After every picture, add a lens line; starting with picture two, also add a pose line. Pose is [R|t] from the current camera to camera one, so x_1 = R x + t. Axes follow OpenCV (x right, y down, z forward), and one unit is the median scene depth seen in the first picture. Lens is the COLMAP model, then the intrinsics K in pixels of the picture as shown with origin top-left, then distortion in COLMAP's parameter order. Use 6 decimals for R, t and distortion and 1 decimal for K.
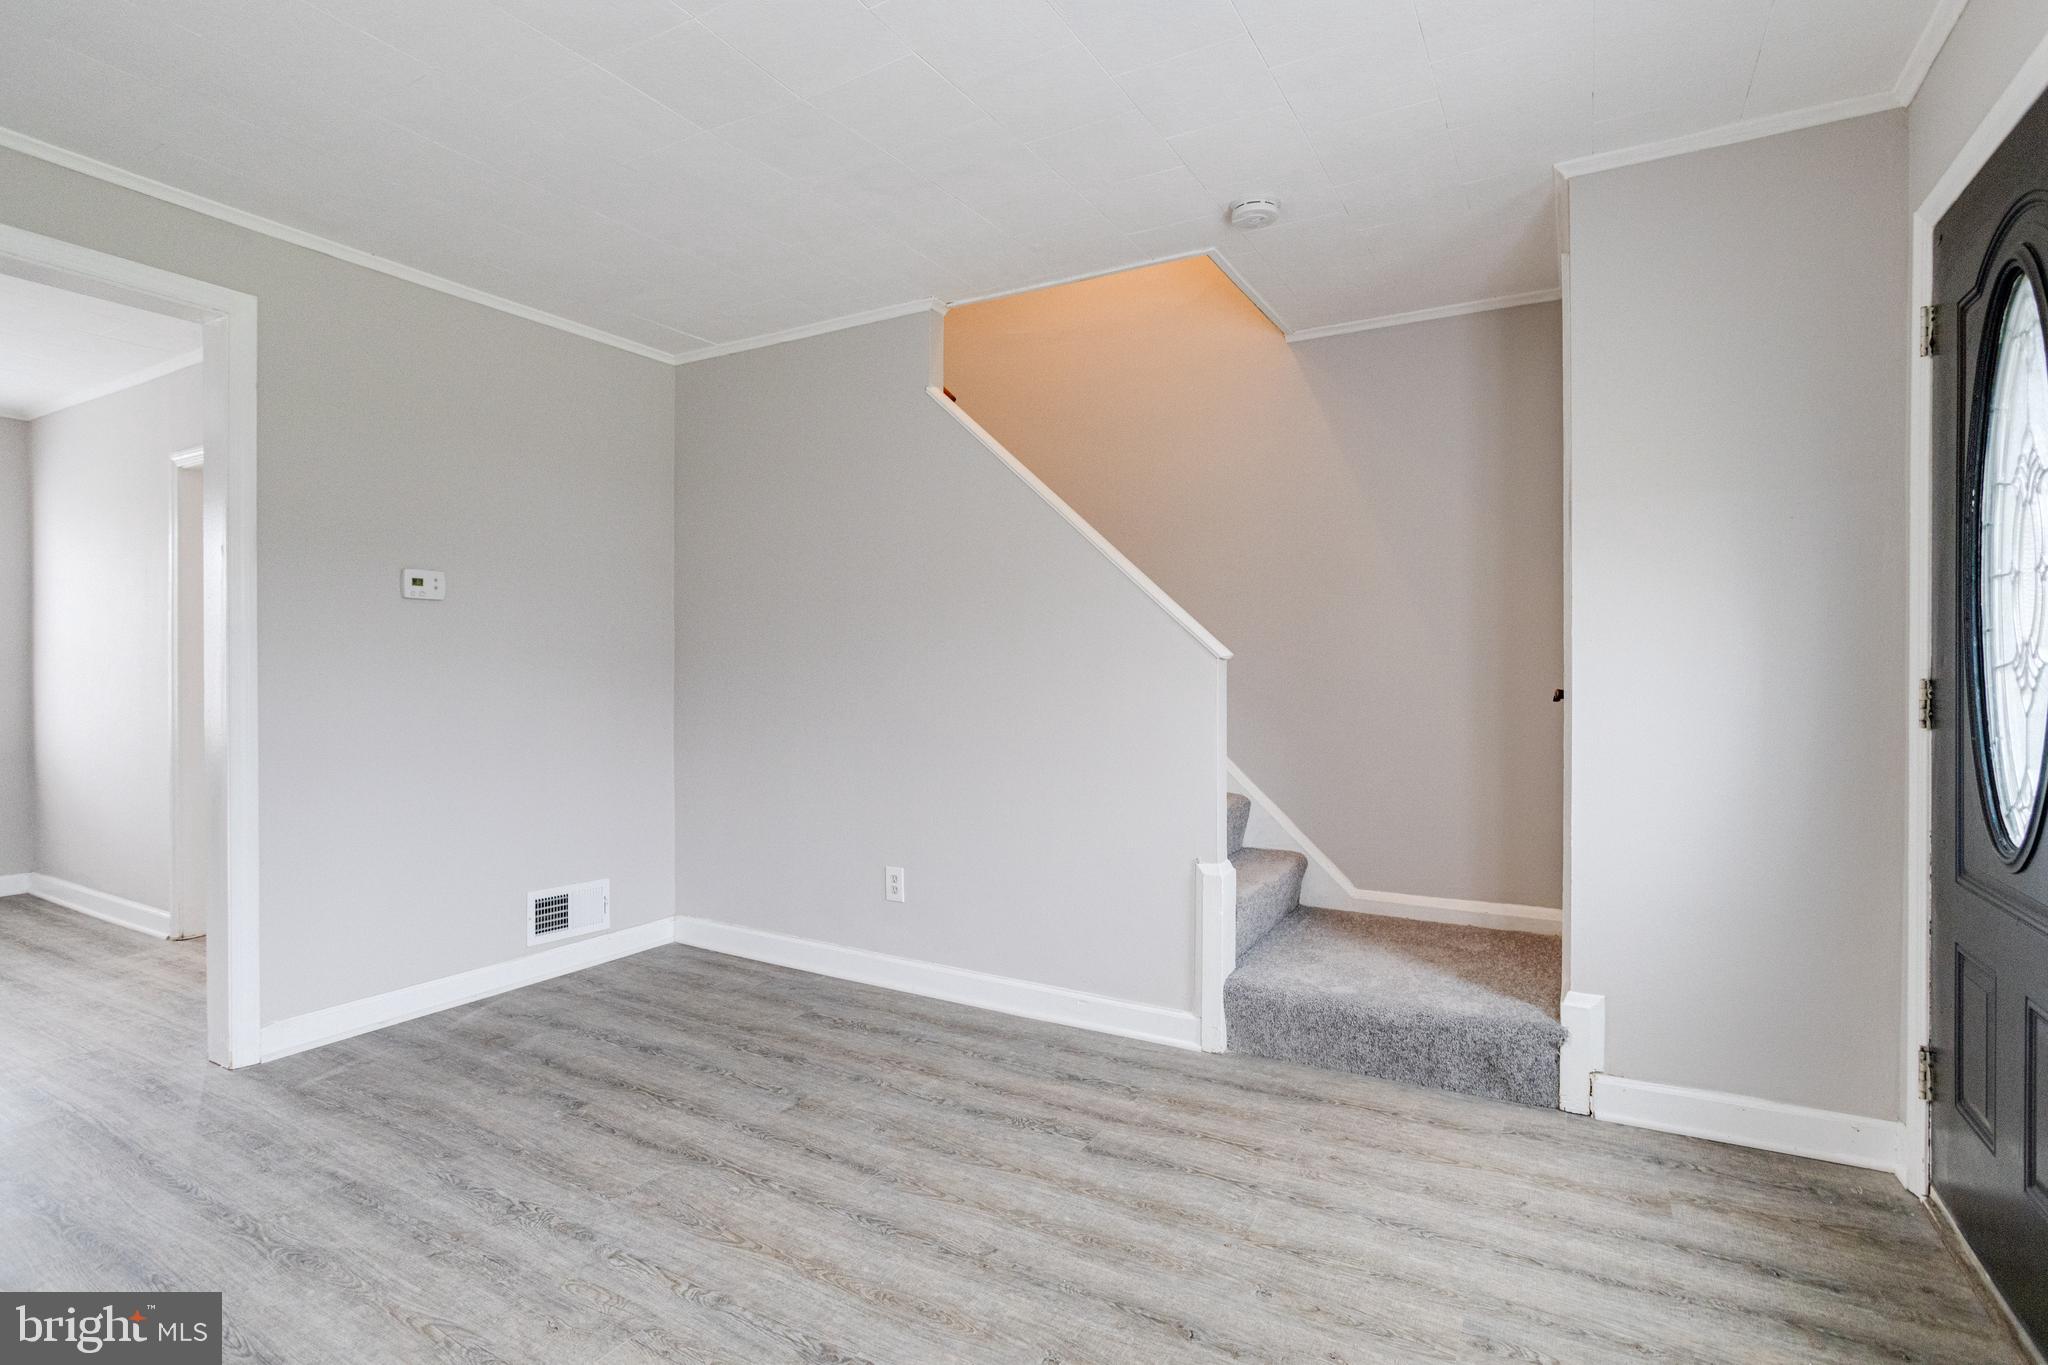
lens RADIAL K [[988.0, 0, 1029.1], [0, 988.0, 676.5], [0, 0, 1]] dist [-0.040862, 0.020434]
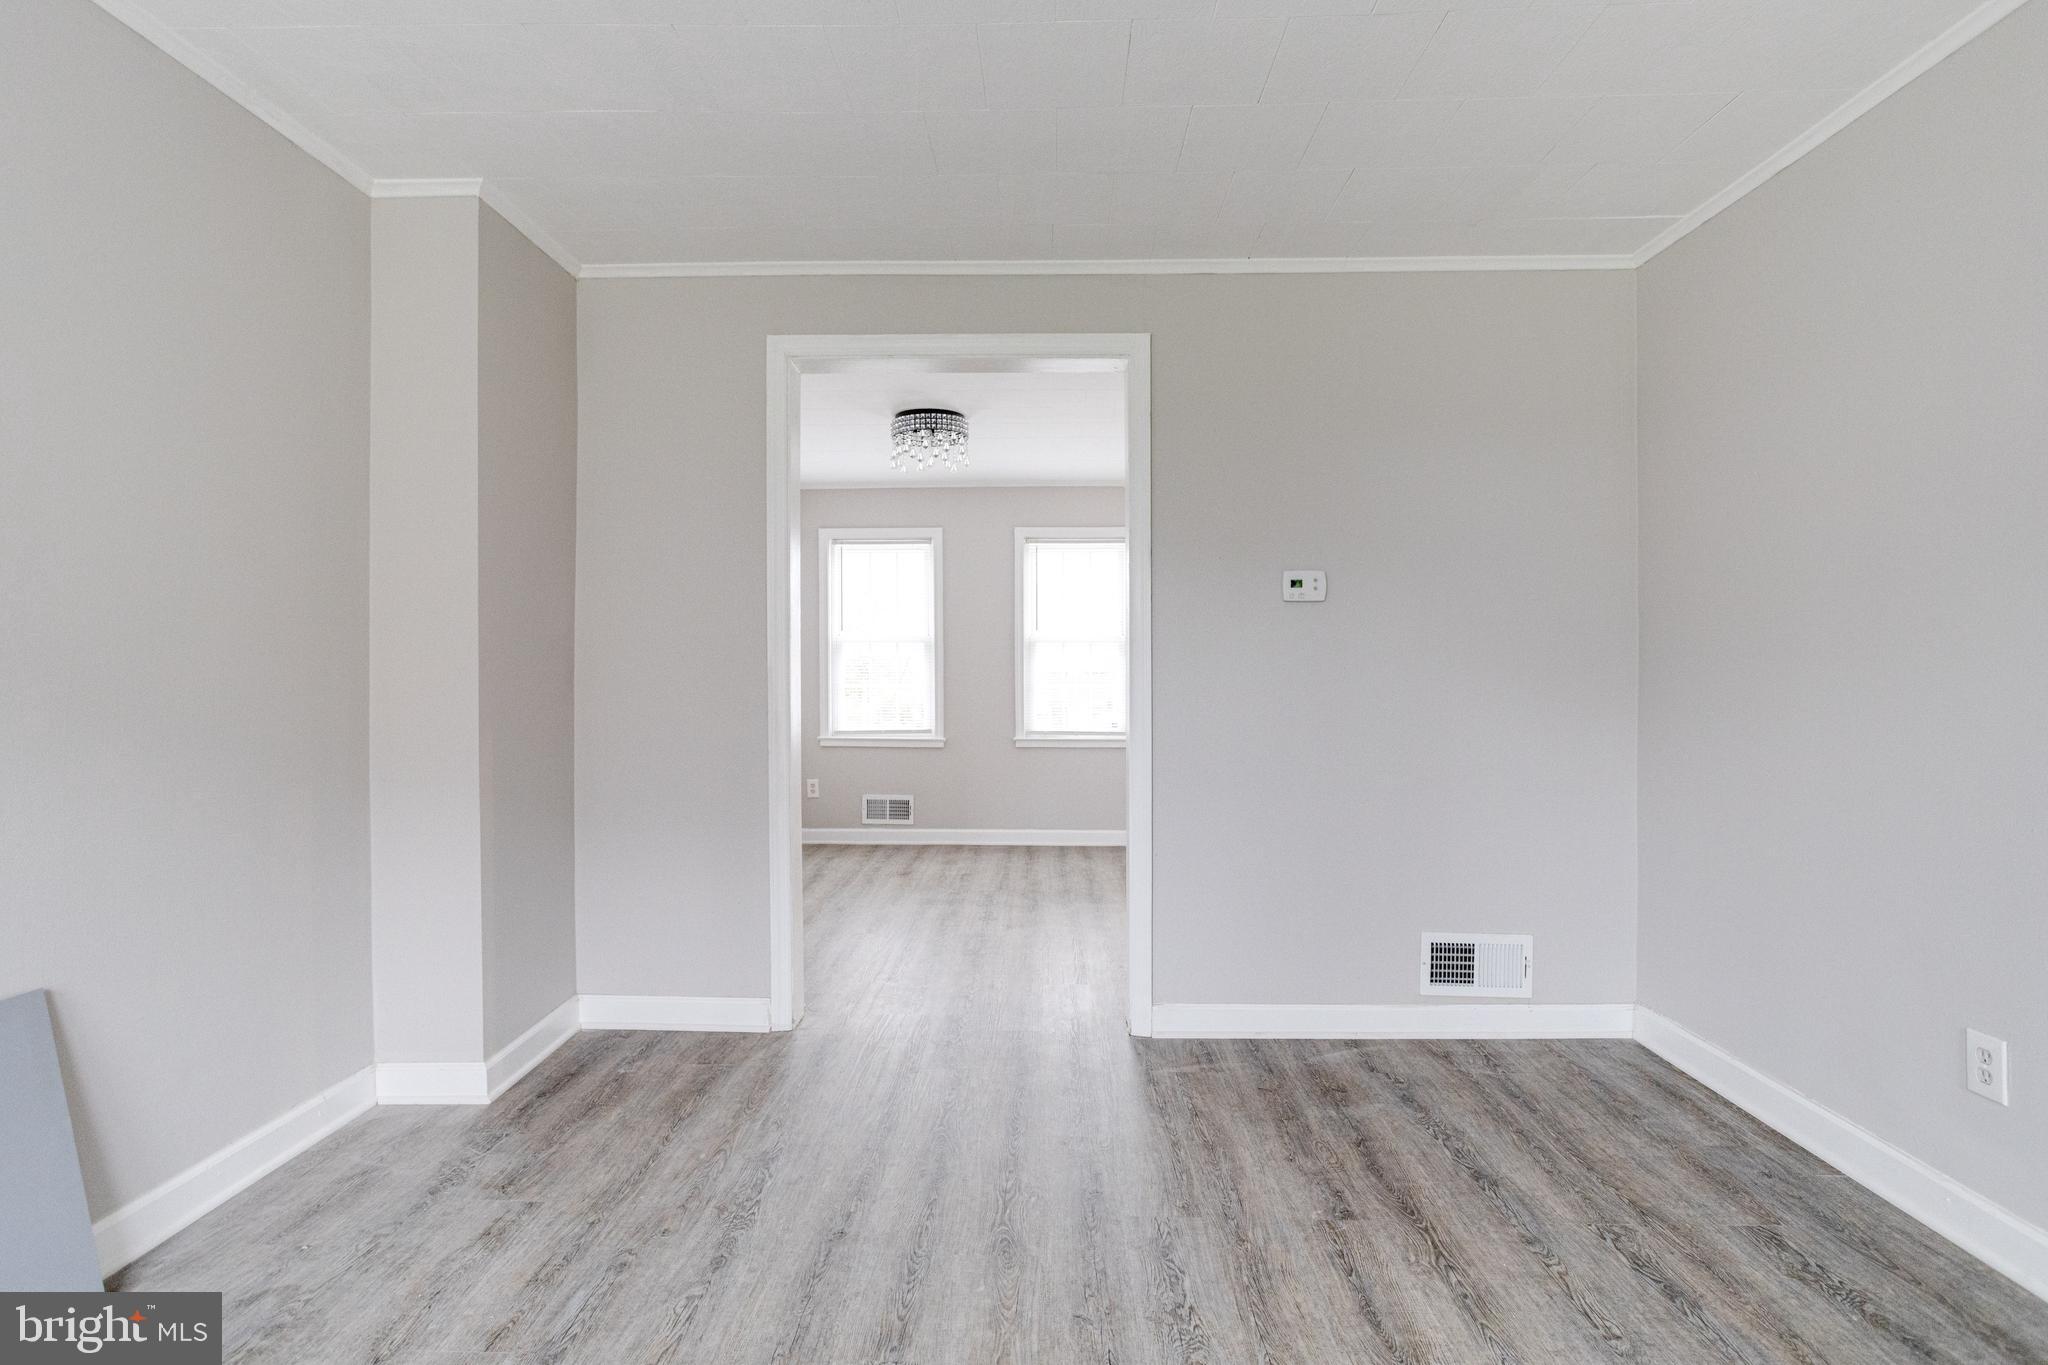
lens RADIAL K [[988.5, 0, 1024.0], [0, 988.5, 682.5], [0, 0, 1]] dist [-0.036489, 0.020204]
pose [[0.466381, 0.002687, -0.884580, 0.115205], [-0.003701, 0.999993, 0.001086, -0.000134], [0.884576, 0.002767, 0.466387, 0.352837]]
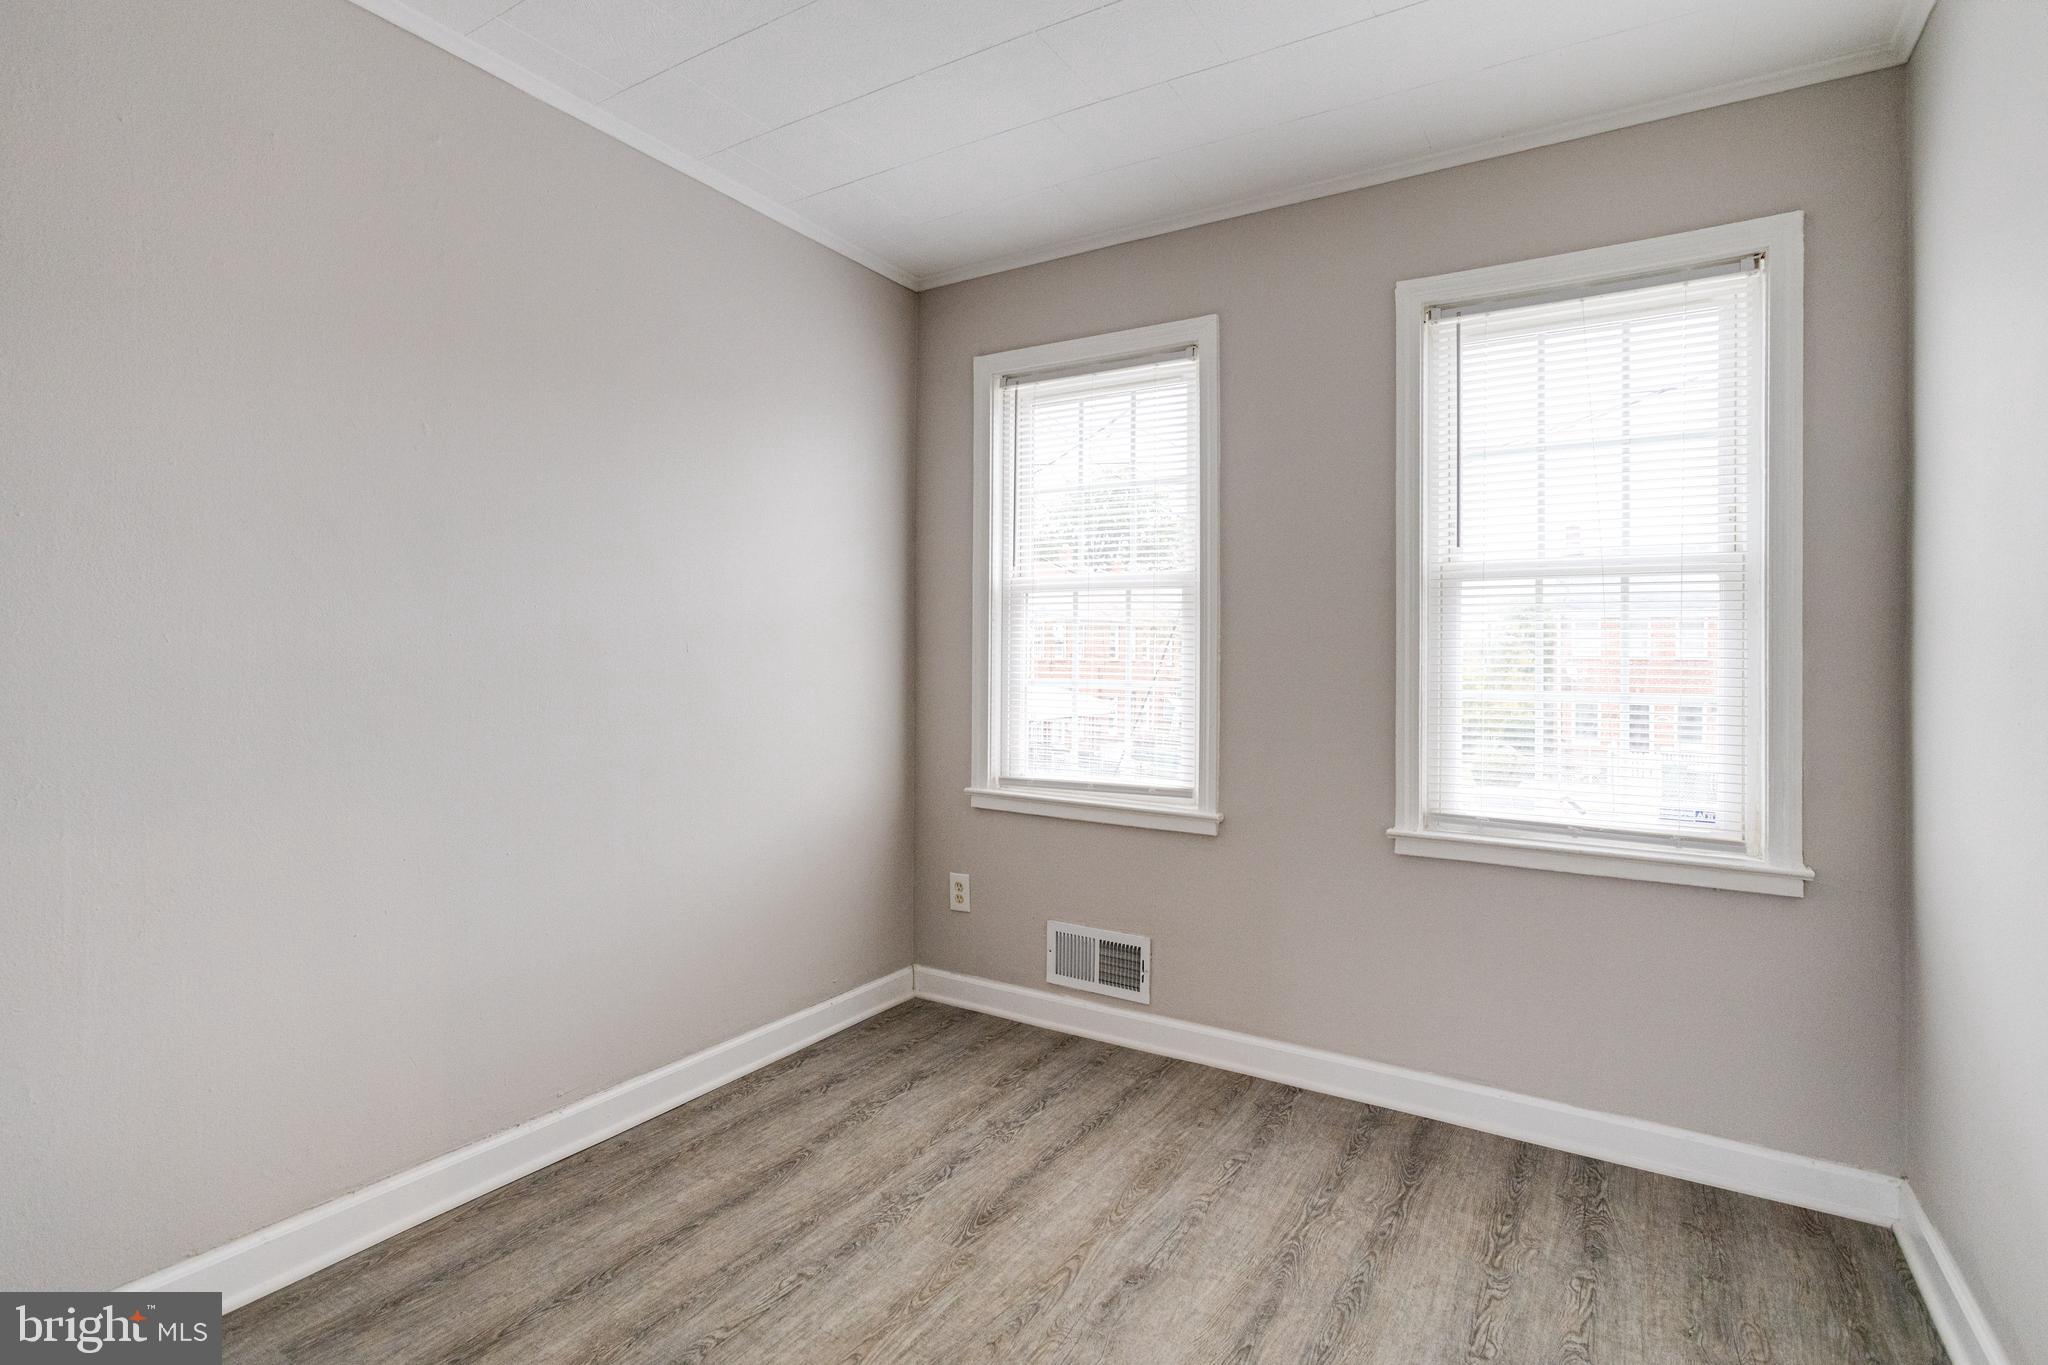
lens RADIAL K [[1017.2, 0, 1019.4], [0, 1017.2, 657.3], [0, 0, 1]] dist [-0.040156, 0.021797]
pose [[-0.074279, -0.009817, -0.997189, -1.034370], [-0.021935, 0.999726, -0.008208, -0.008276], [0.996996, 0.021264, -0.074474, 1.161700]]
